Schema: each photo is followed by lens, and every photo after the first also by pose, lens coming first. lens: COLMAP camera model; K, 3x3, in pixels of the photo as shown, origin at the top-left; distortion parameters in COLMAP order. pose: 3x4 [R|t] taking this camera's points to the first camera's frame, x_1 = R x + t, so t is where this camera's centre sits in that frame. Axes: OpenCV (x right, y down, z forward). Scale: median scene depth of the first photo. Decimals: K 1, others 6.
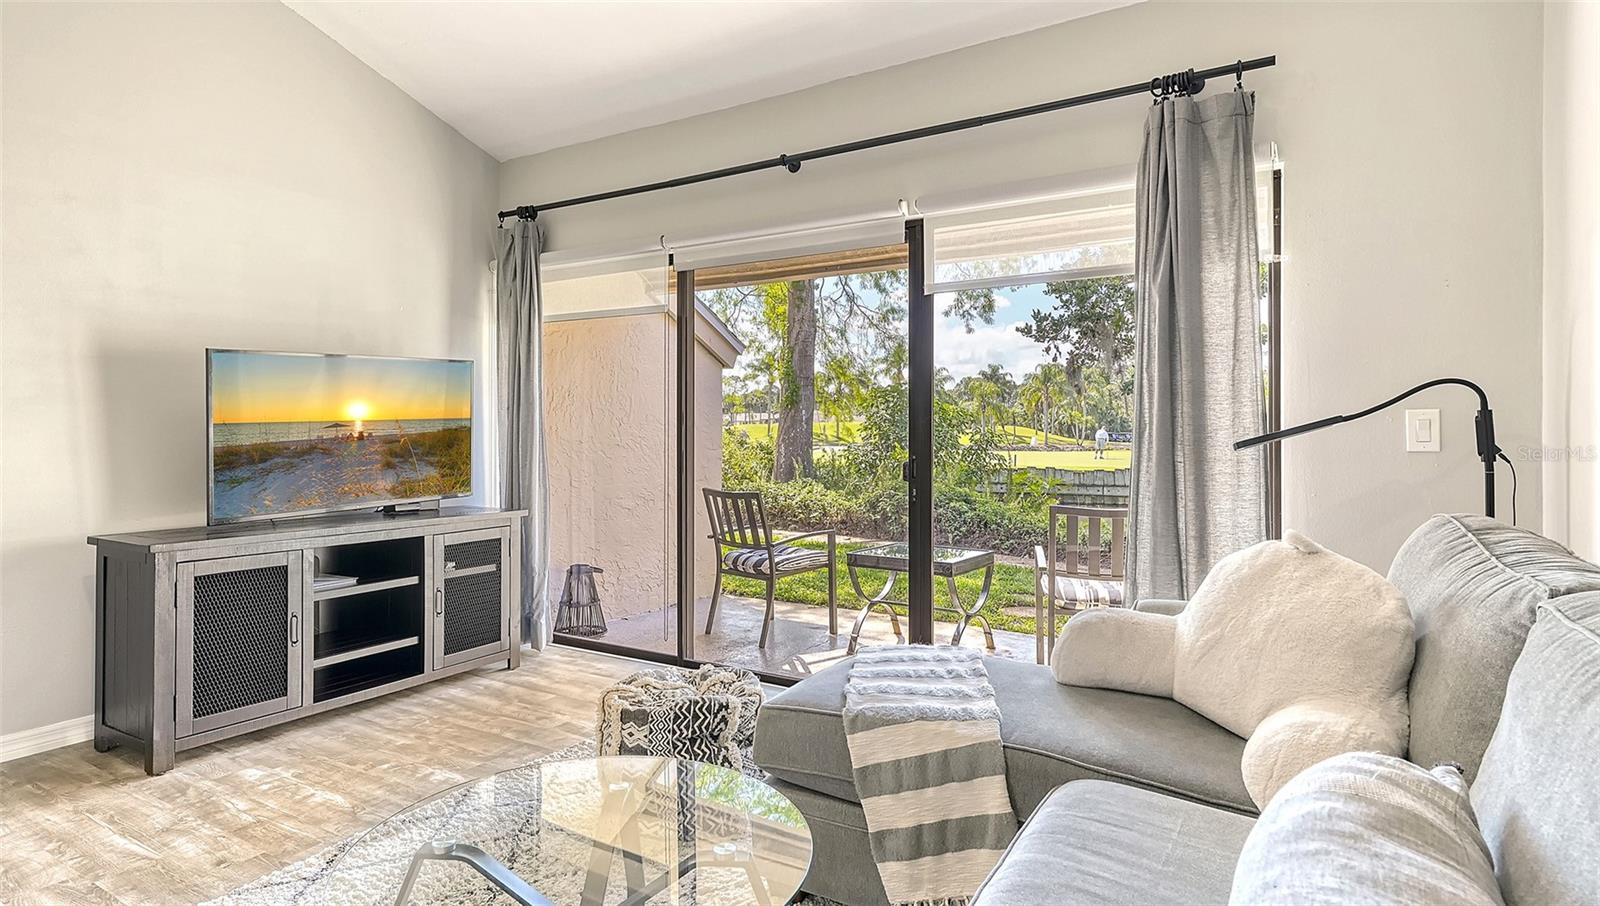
lens RADIAL K [[828.8, 0, 801.6], [0, 828.8, 447.0], [0, 0, 1]] dist [0.001188, -0.001136]
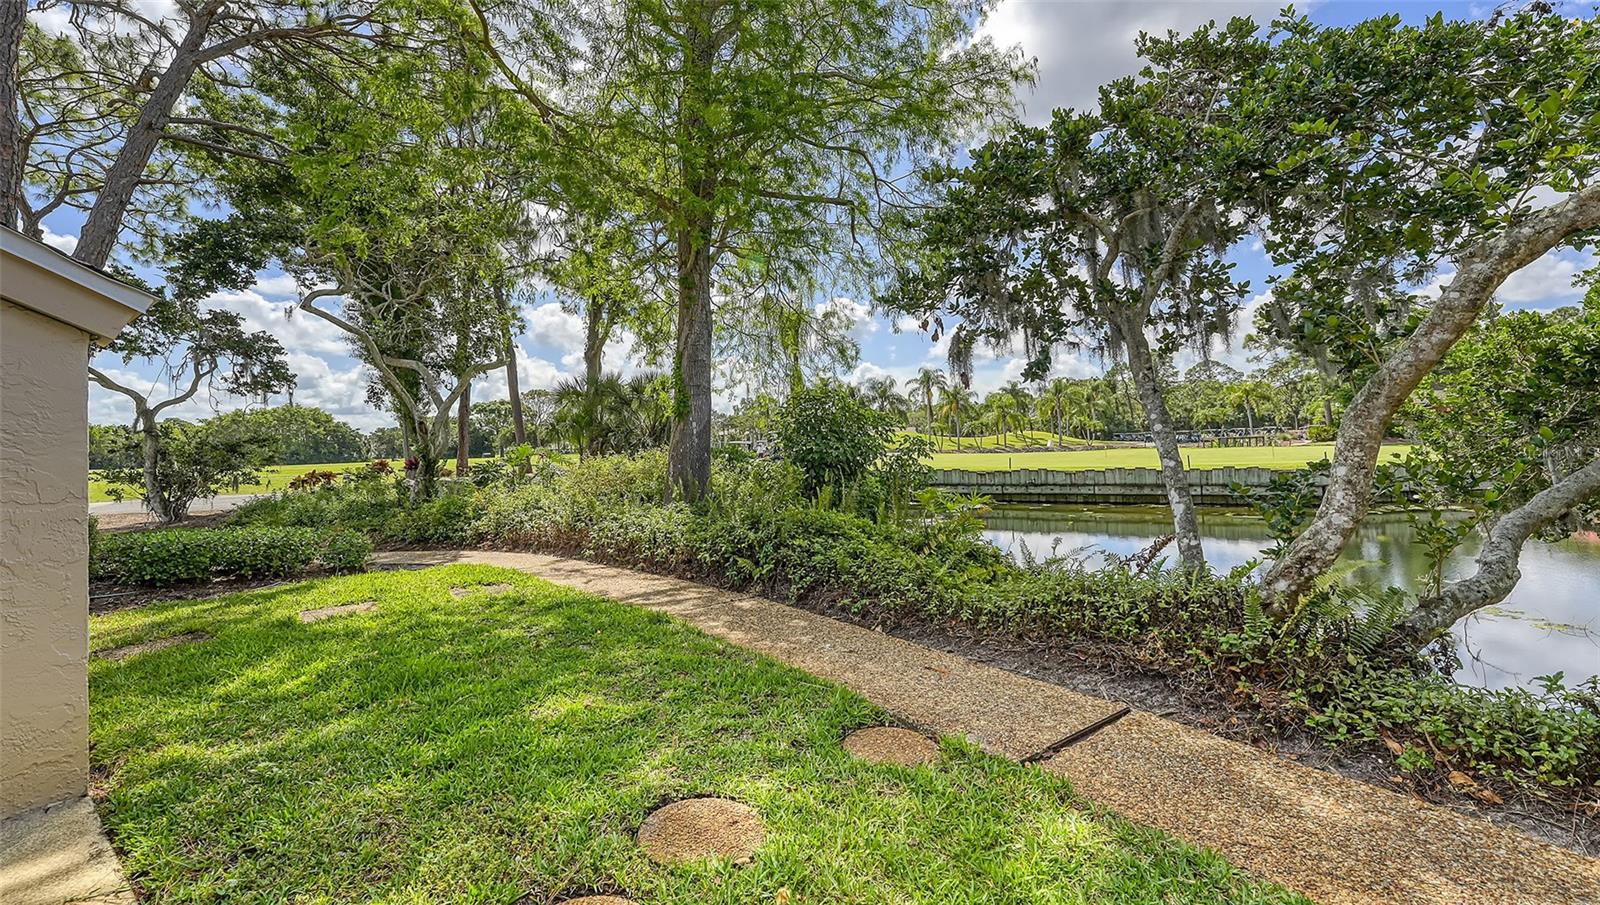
lens RADIAL K [[643.1, 0, 803.1], [0, 643.1, 446.8], [0, 0, 1]] dist [-0.000060, 0.000008]
pose [[0.994020, -0.035186, -0.103374, 0.725180], [0.033859, 0.999320, -0.014566, -0.021331], [0.103816, 0.010979, 0.994536, 1.287522]]
